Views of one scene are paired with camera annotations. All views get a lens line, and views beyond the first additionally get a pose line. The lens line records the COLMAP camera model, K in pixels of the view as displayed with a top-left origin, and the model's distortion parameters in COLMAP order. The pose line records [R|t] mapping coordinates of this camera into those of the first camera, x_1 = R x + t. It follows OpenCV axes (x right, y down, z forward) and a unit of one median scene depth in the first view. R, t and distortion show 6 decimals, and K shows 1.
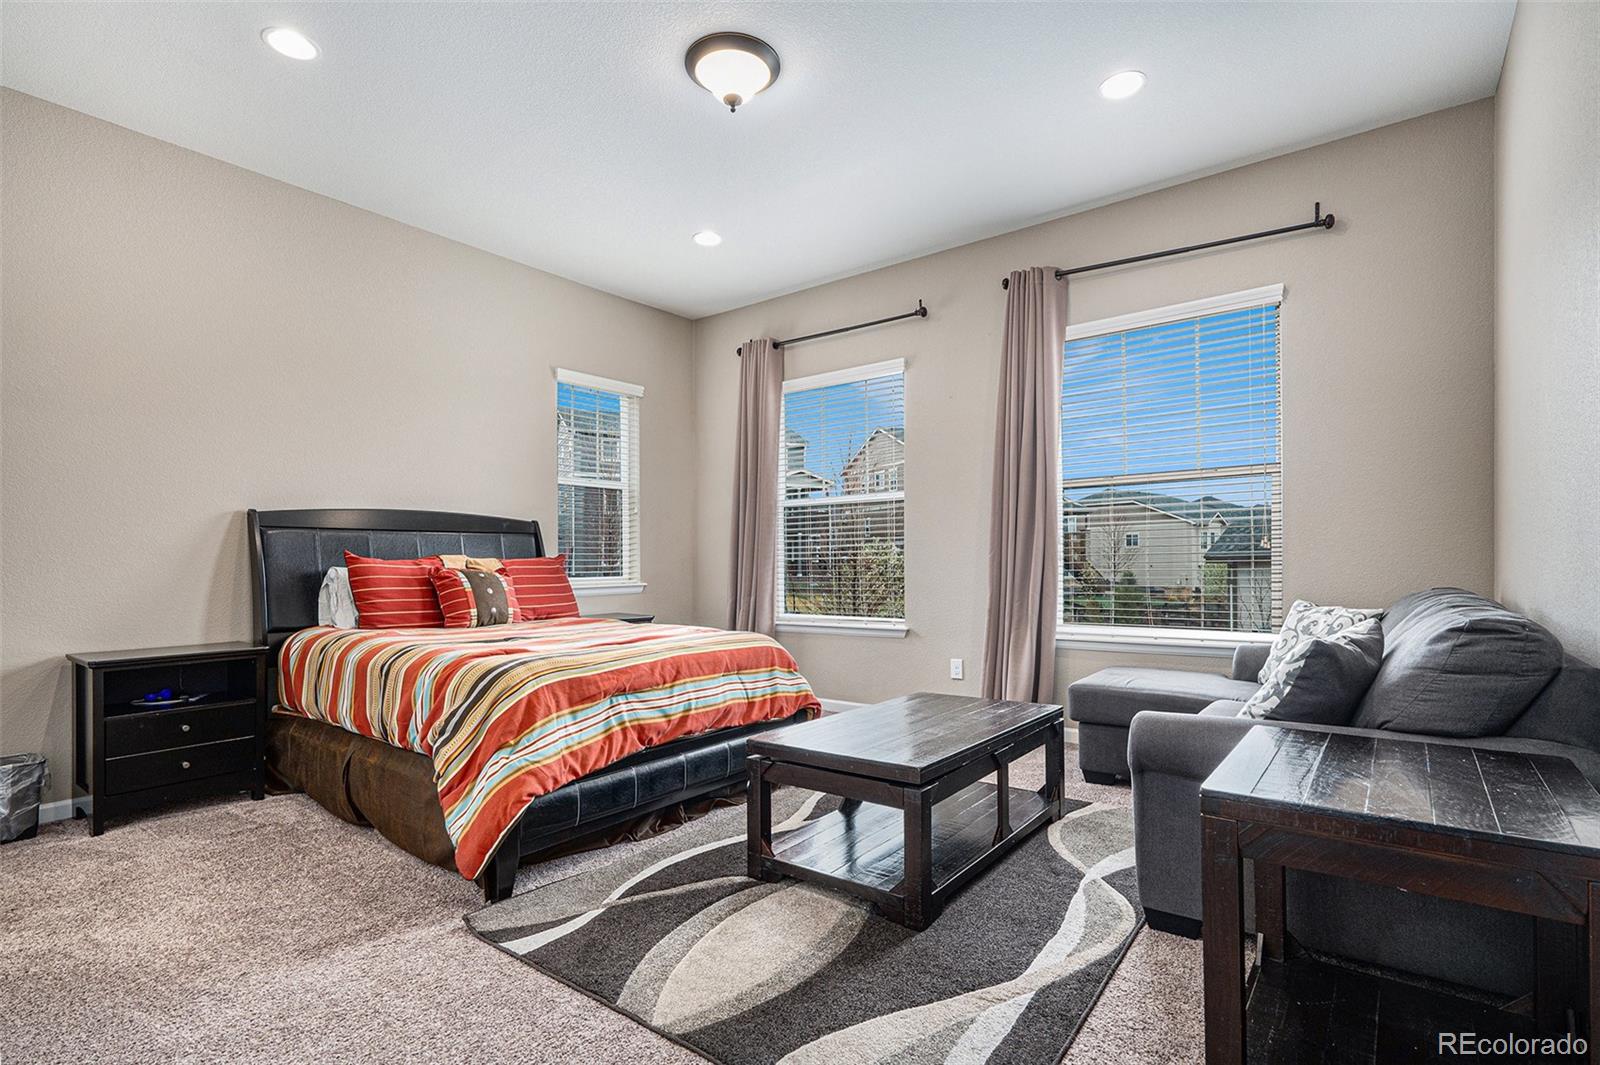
lens RADIAL K [[757.0, 0, 793.7], [0, 757.0, 557.9], [0, 0, 1]] dist [0.006806, 0.000462]
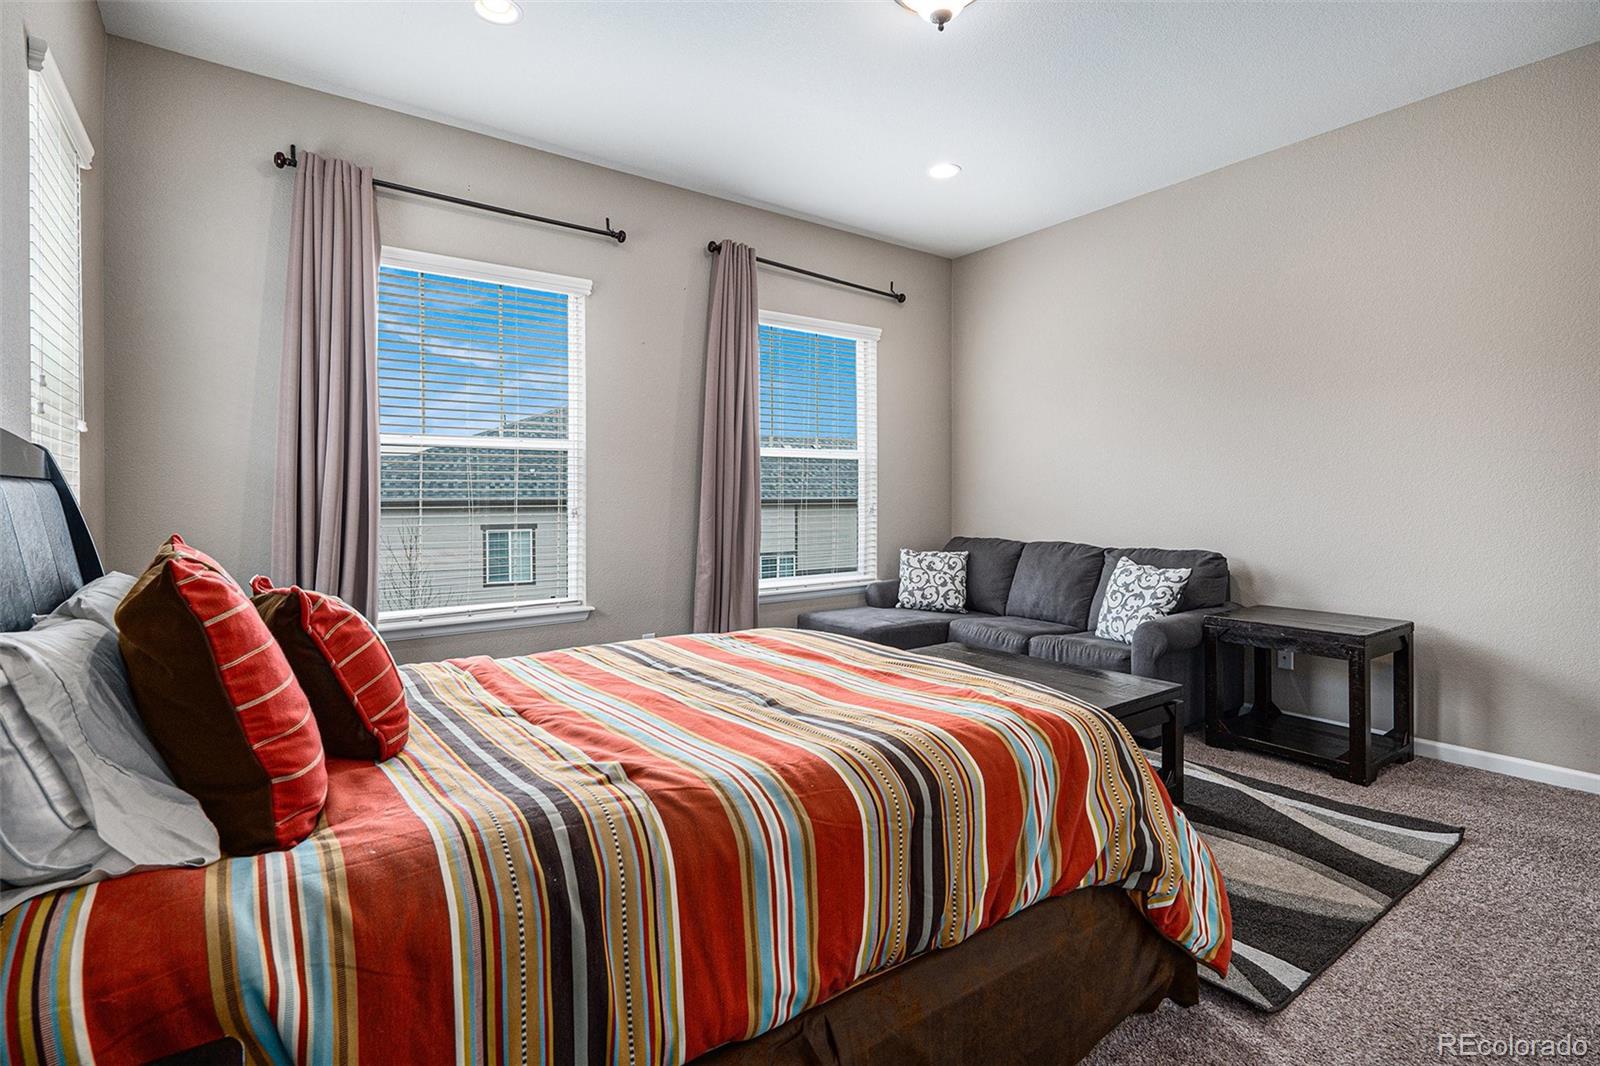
lens RADIAL K [[767.2, 0, 801.3], [0, 767.2, 502.3], [0, 0, 1]] dist [0.004408, 0.000391]
pose [[0.275671, -0.001521, 0.961251, -0.979793], [-0.004376, 0.999986, 0.002837, -0.043571], [-0.961242, -0.004989, 0.275660, 0.907823]]
